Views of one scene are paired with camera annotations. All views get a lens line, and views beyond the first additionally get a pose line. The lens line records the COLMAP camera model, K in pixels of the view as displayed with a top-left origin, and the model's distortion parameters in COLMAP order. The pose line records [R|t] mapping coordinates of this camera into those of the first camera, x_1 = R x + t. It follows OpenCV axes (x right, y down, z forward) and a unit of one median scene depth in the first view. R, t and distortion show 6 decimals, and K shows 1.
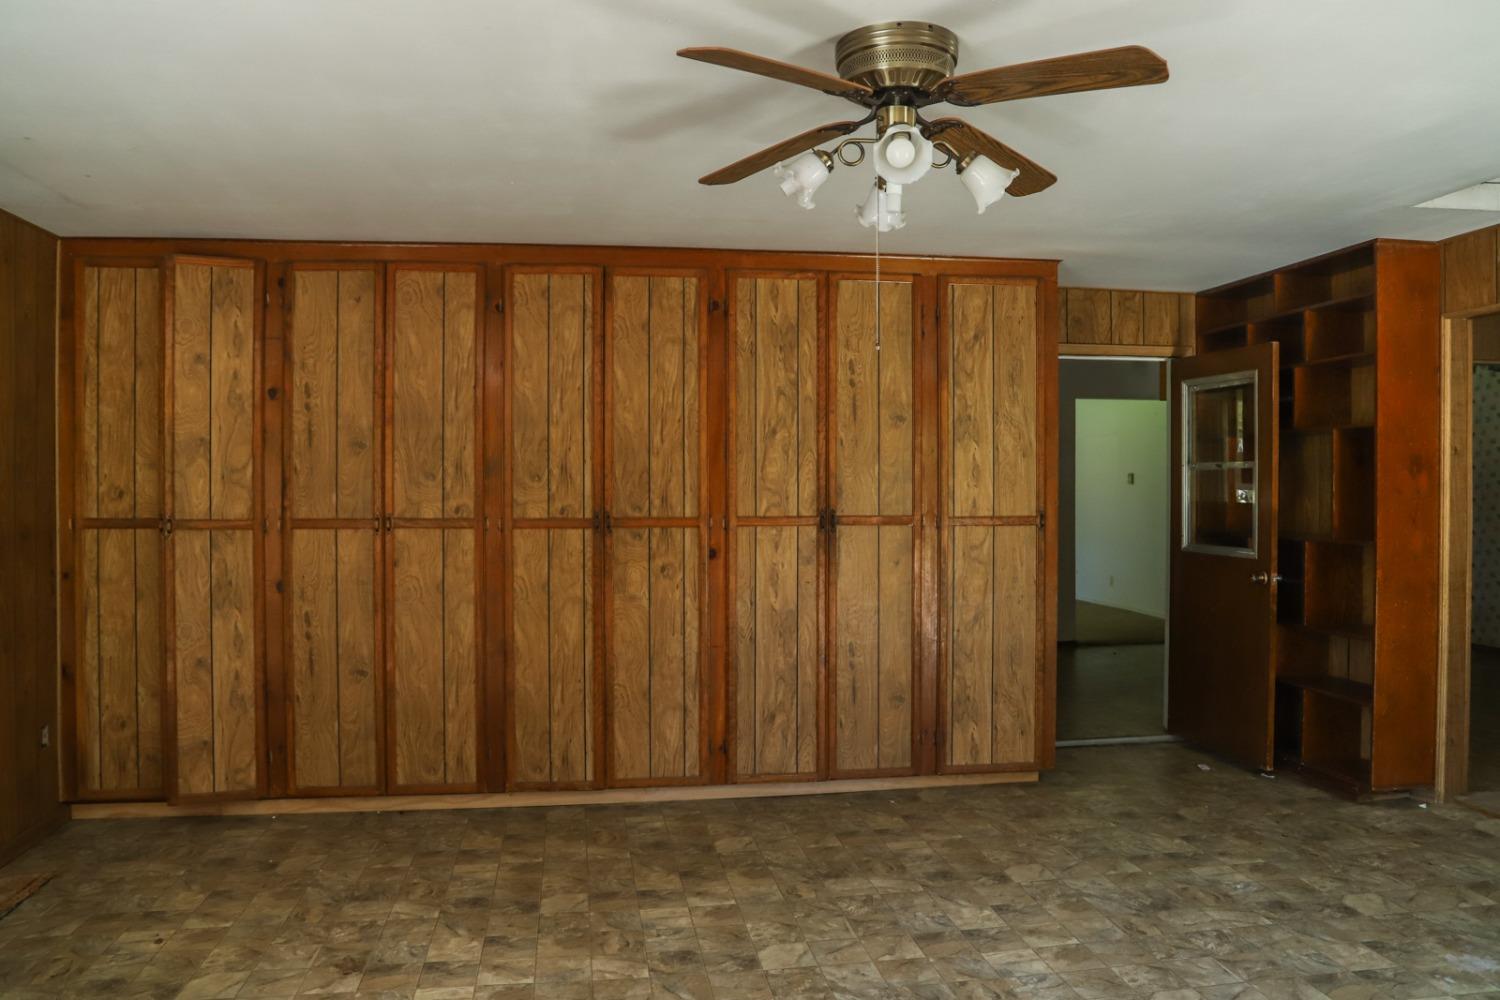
lens RADIAL K [[1058.1, 0, 714.4], [0, 1058.1, 489.5], [0, 0, 1]] dist [-0.122432, 0.080961]
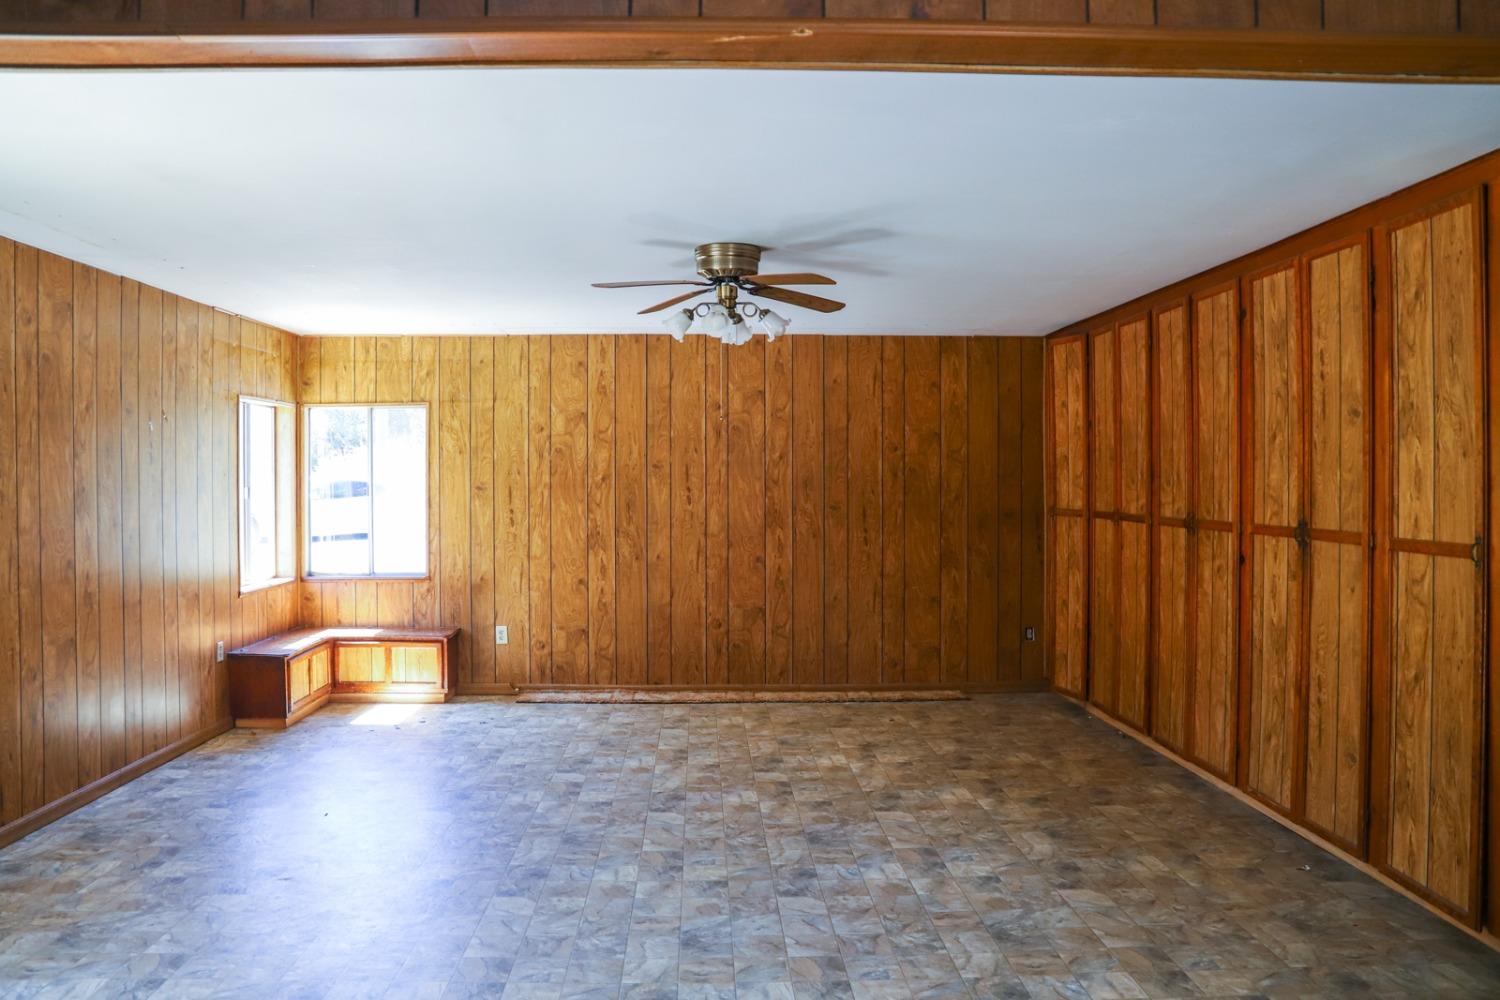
lens RADIAL K [[1058.1, 0, 714.4], [0, 1058.1, 489.5], [0, 0, 1]] dist [-0.122432, 0.080961]
pose [[-0.104402, 0.012888, -0.994452, 1.024458], [-0.005895, 0.999890, 0.013577, -0.016484], [0.994518, 0.007280, -0.104314, 0.598003]]
